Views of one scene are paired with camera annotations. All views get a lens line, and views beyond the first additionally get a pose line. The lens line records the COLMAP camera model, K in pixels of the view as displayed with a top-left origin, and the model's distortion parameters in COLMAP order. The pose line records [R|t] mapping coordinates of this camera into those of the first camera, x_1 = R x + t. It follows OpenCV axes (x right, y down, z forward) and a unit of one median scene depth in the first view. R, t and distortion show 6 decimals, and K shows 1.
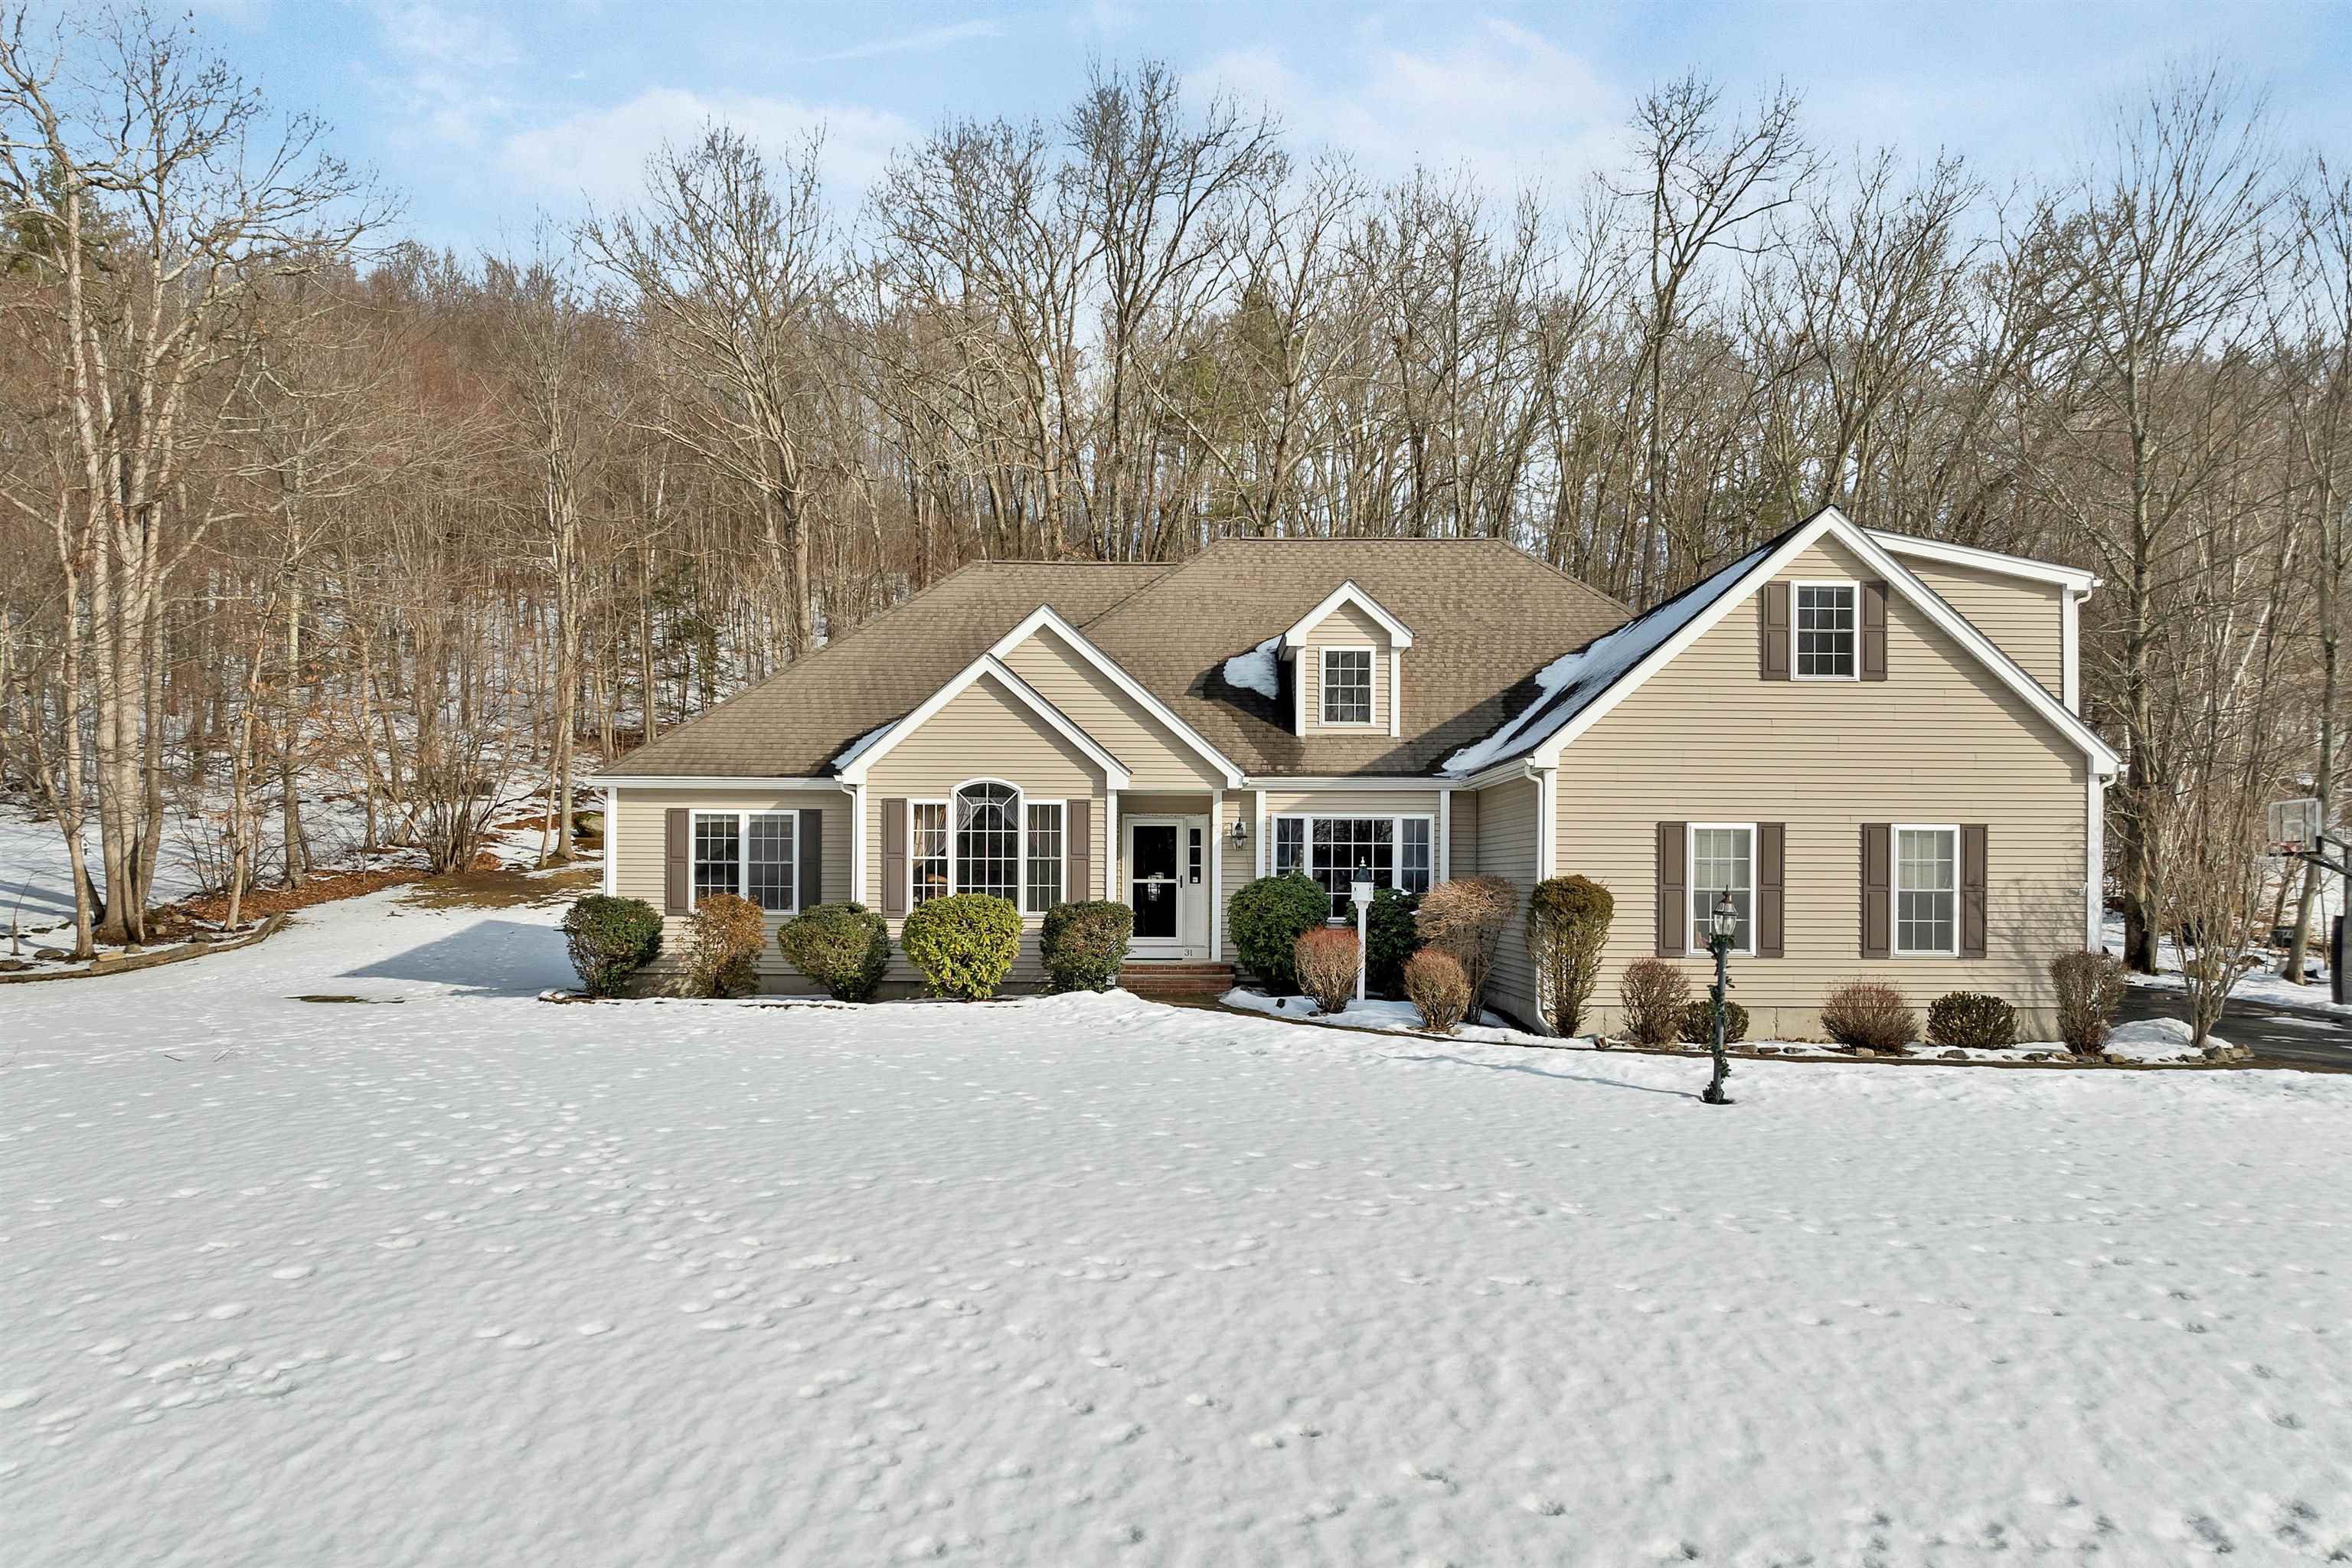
lens RADIAL K [[1697.0, 0, 1181.4], [0, 1697.0, 887.8], [0, 0, 1]] dist [-0.040036, 0.005037]
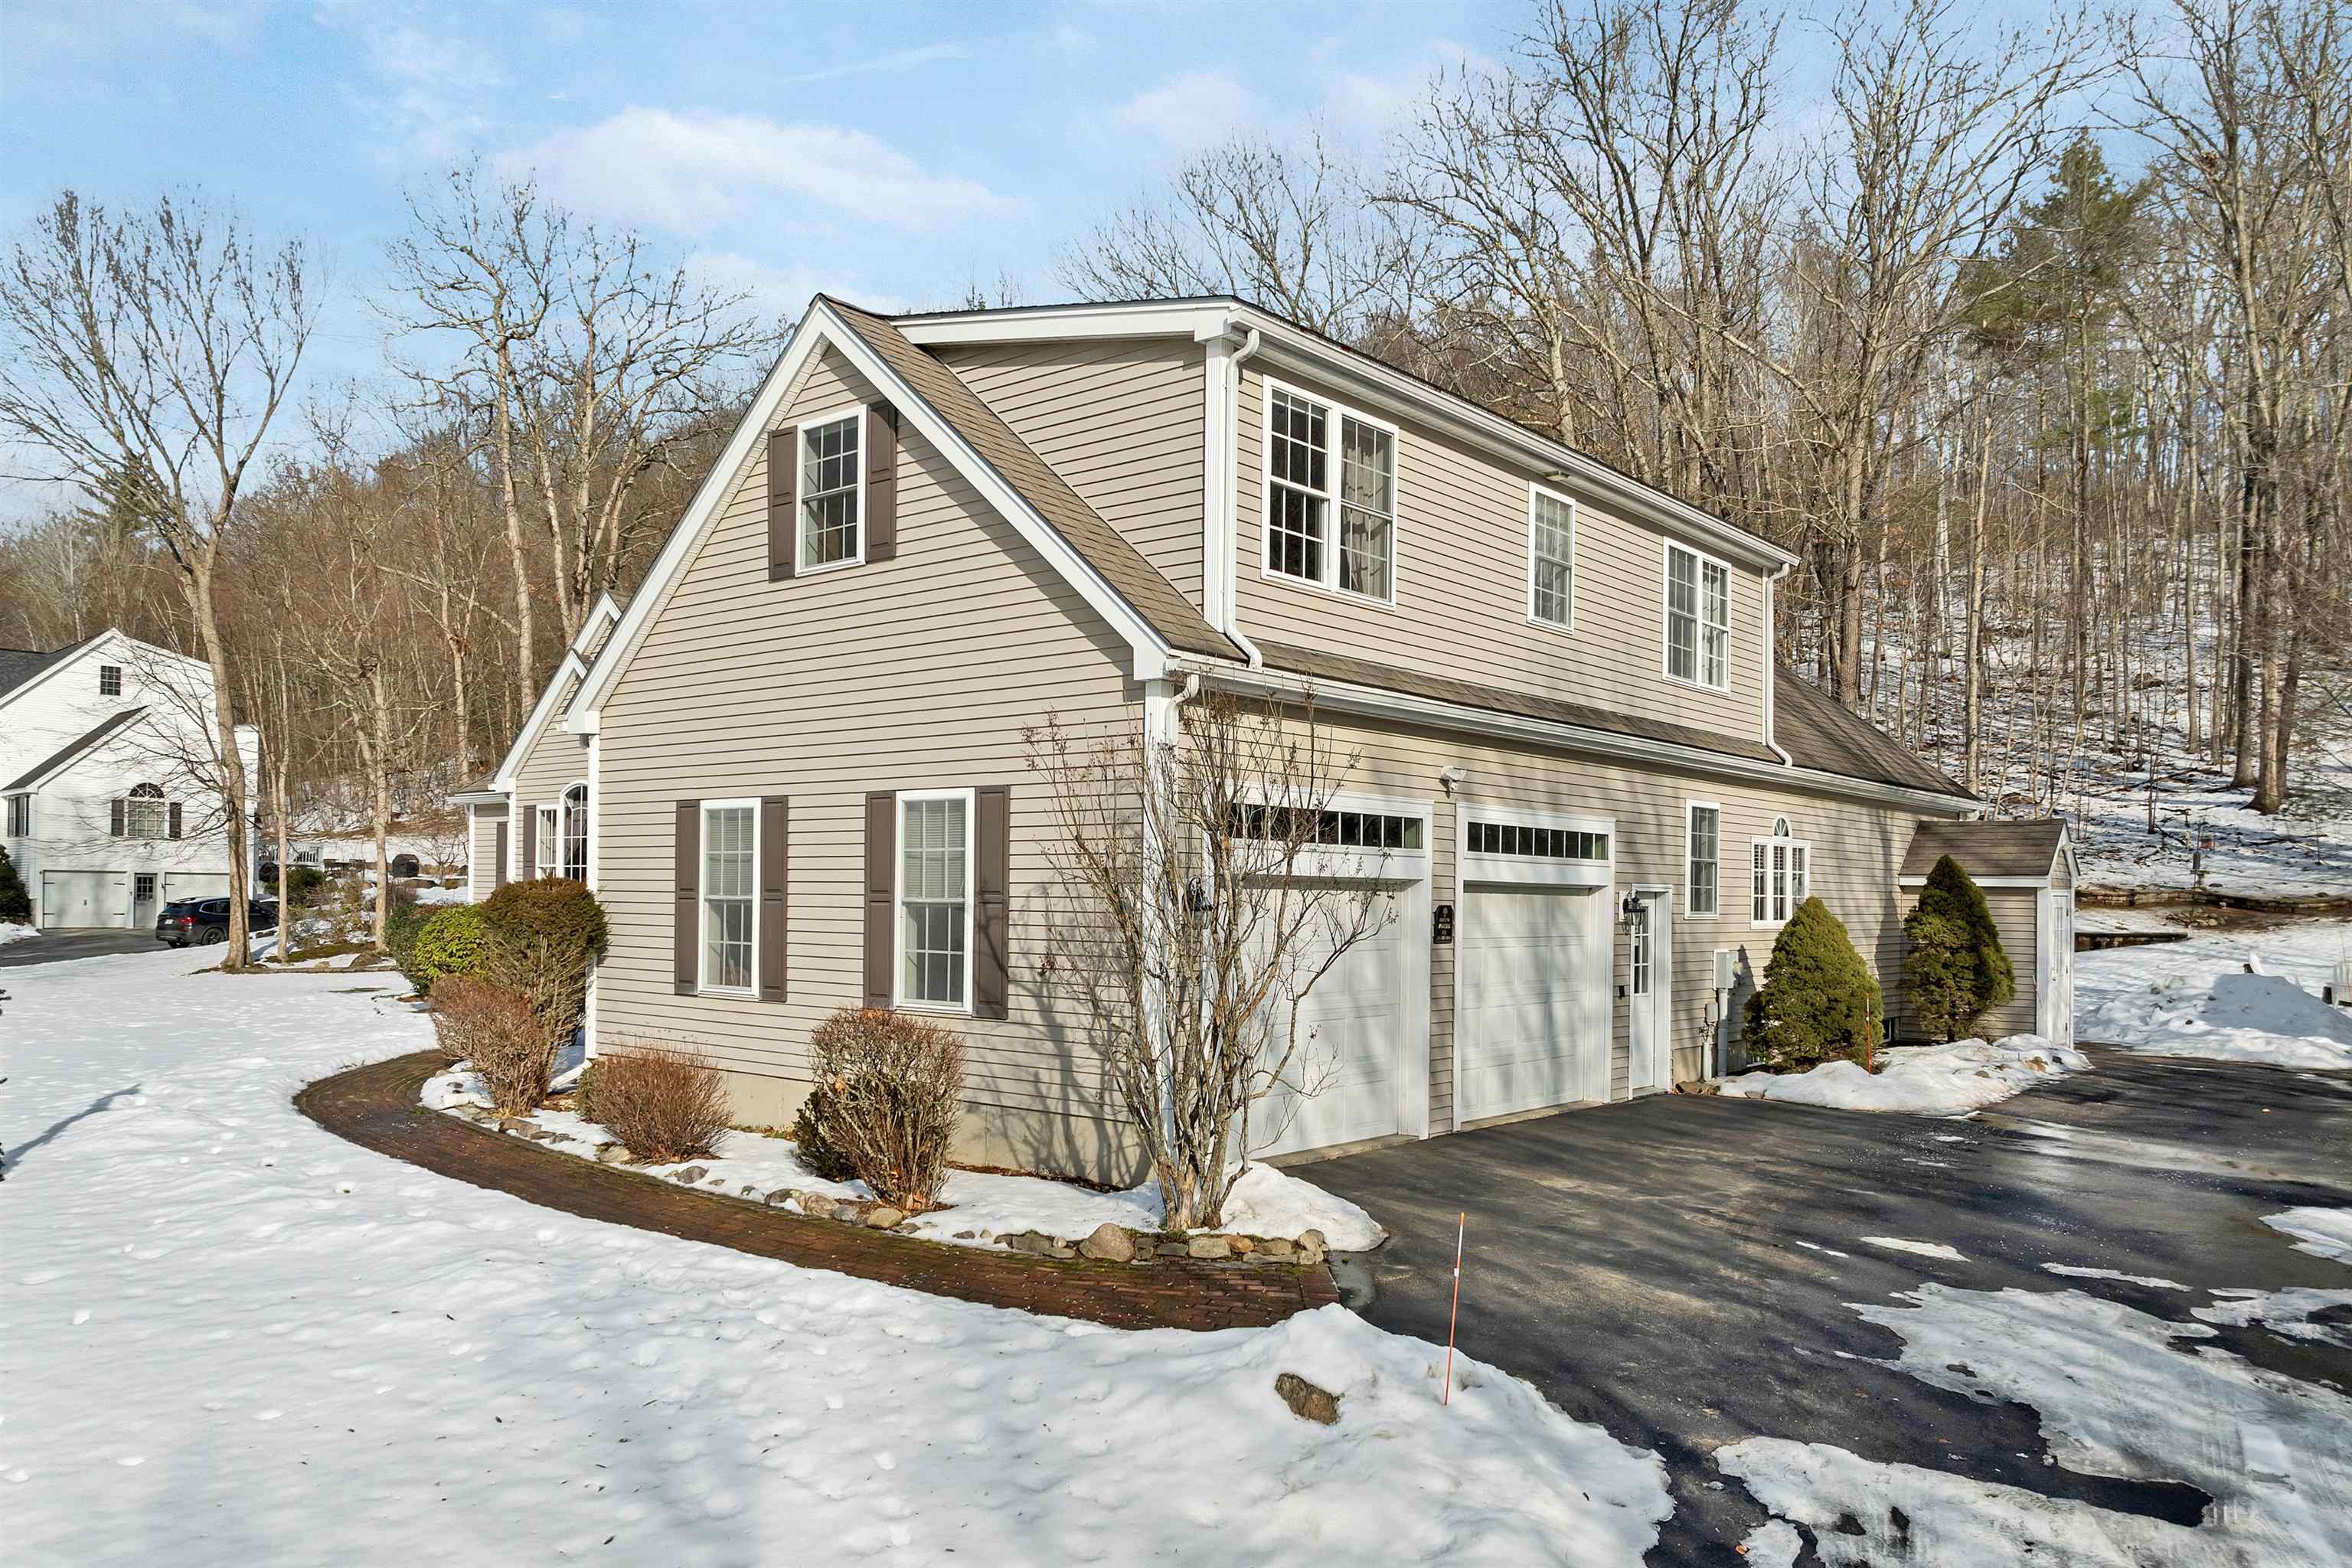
lens RADIAL K [[1697.0, 0, 1181.4], [0, 1697.0, 887.8], [0, 0, 1]] dist [-0.040036, 0.005037]
pose [[0.757087, -0.000662, -0.653314, 0.869061], [-0.009253, 0.999888, -0.011736, 0.003420], [0.653248, 0.014930, 0.756996, 0.584231]]
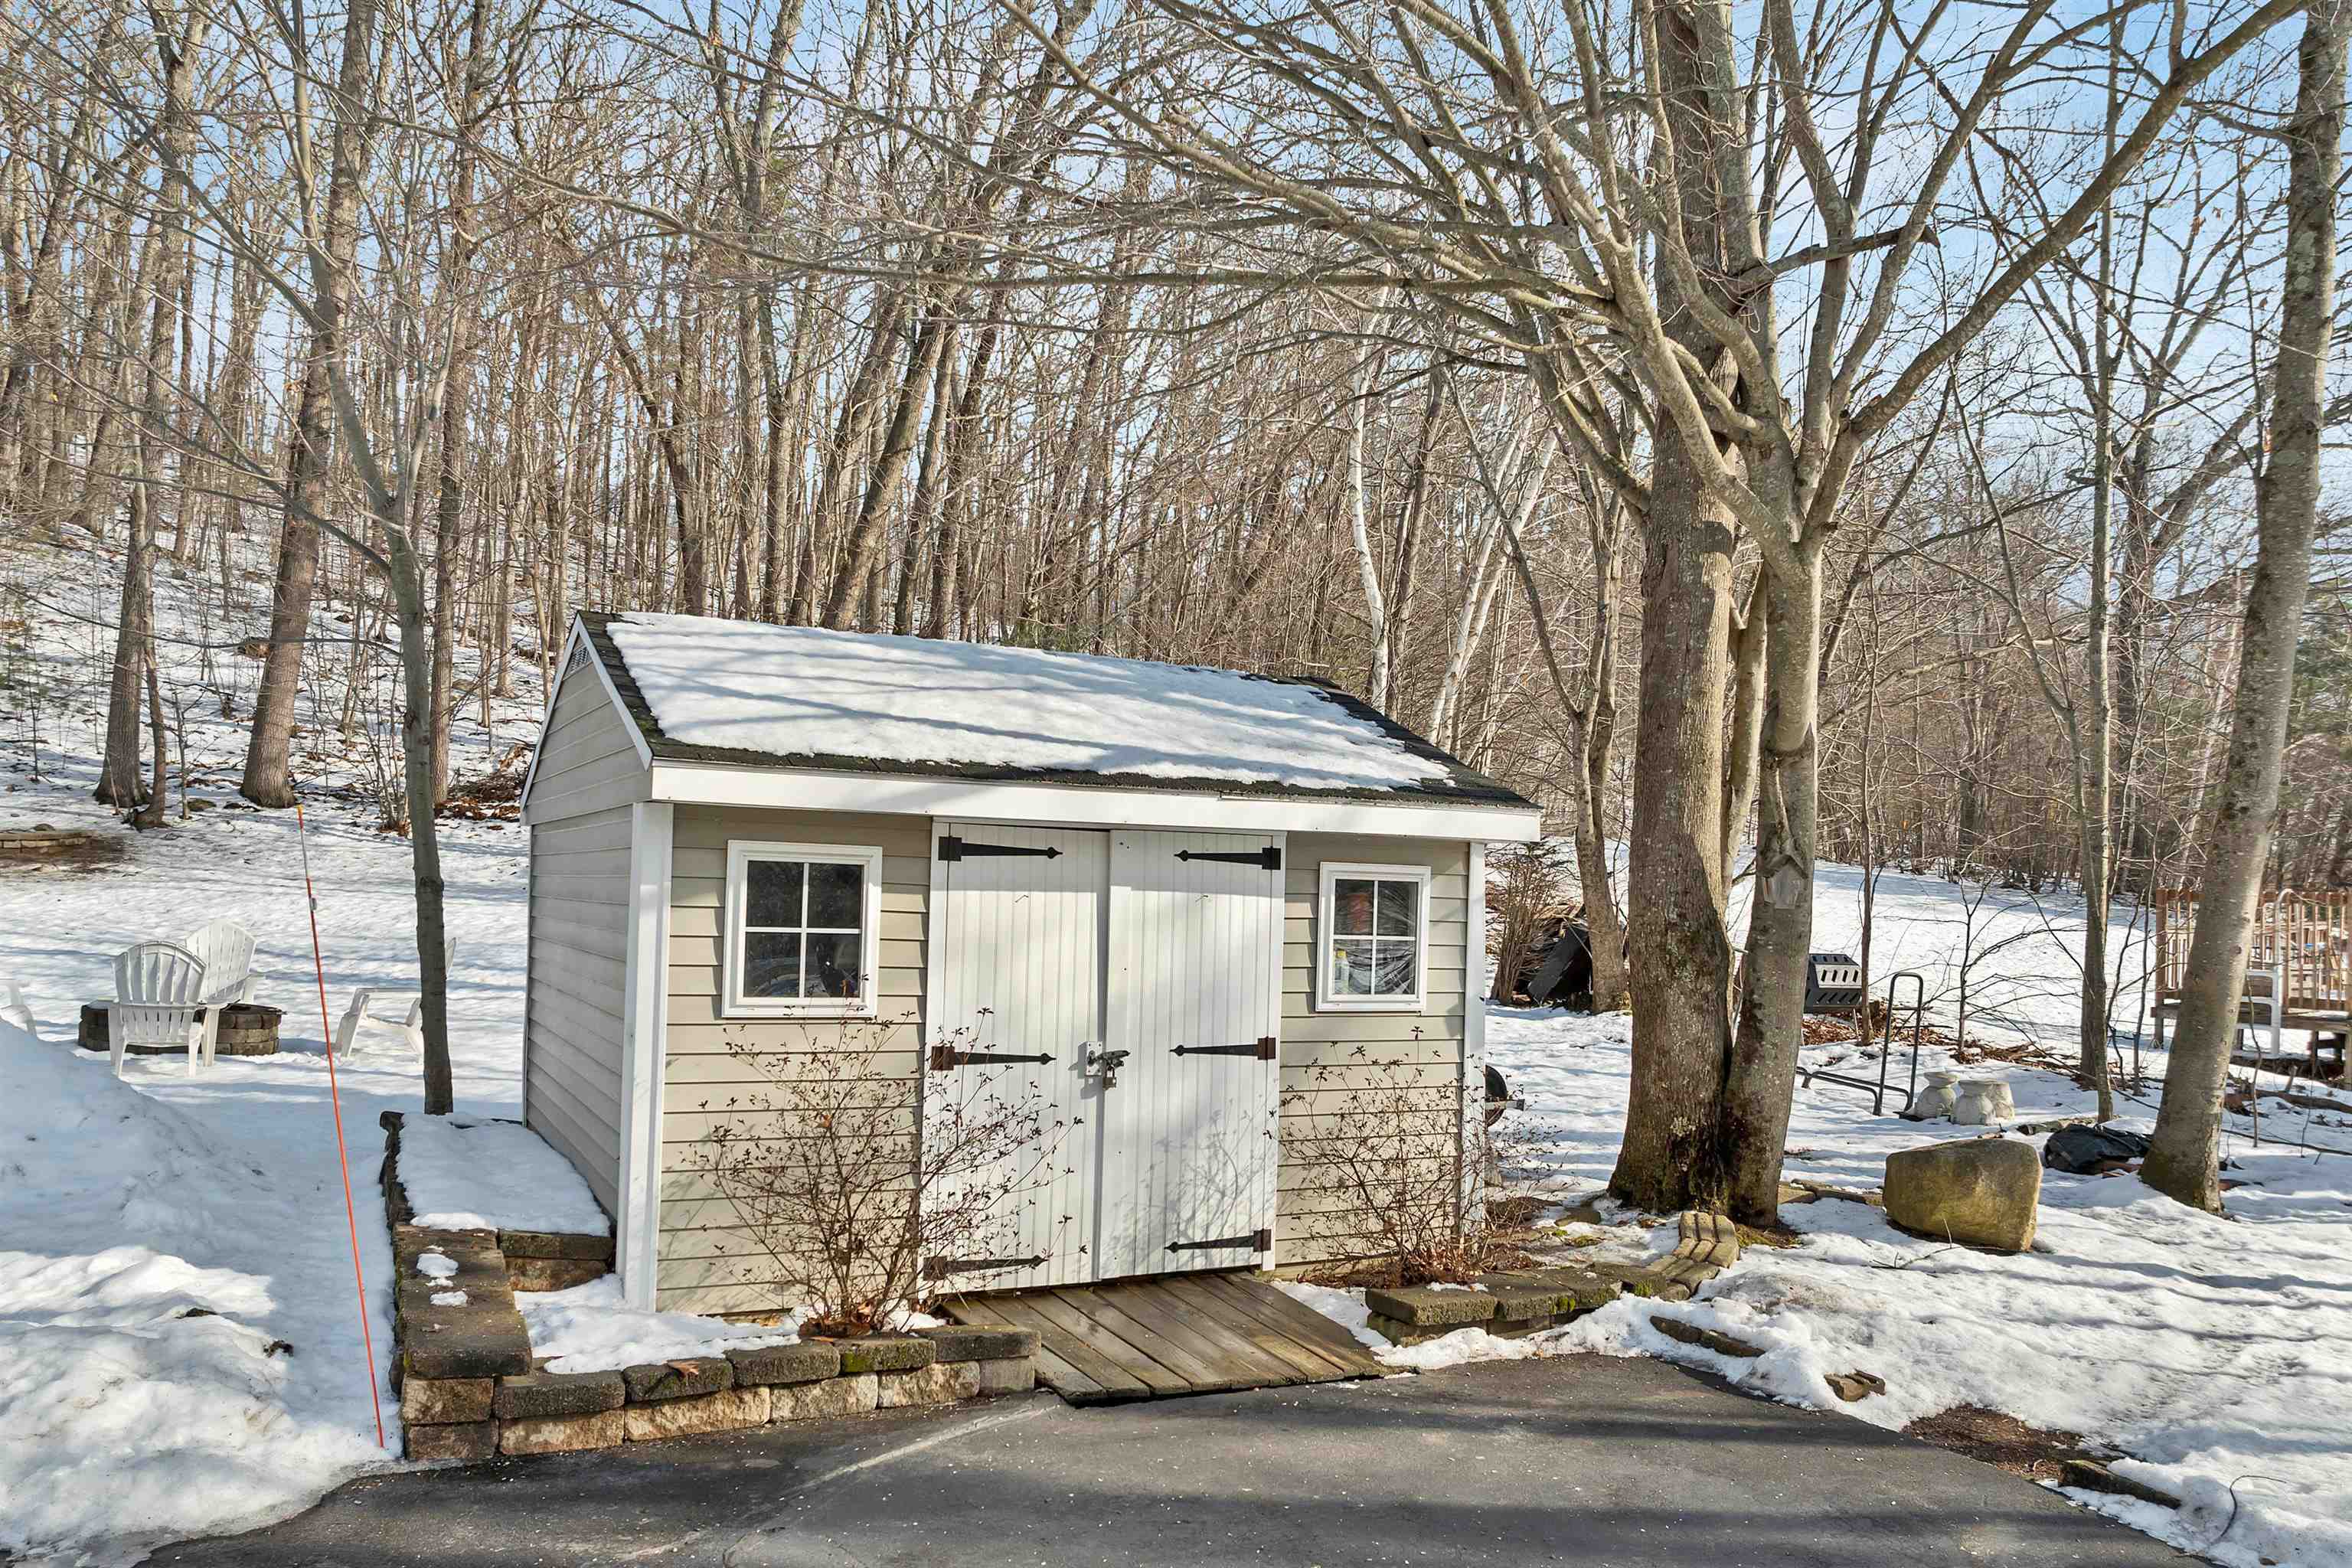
lens RADIAL K [[1697.0, 0, 1181.4], [0, 1697.0, 887.8], [0, 0, 1]] dist [-0.040036, 0.005037]
pose [[0.876289, 0.010386, 0.481674, 0.743602], [-0.006651, 0.999933, -0.009461, 0.022376], [-0.481740, 0.005087, 0.876299, 1.518005]]
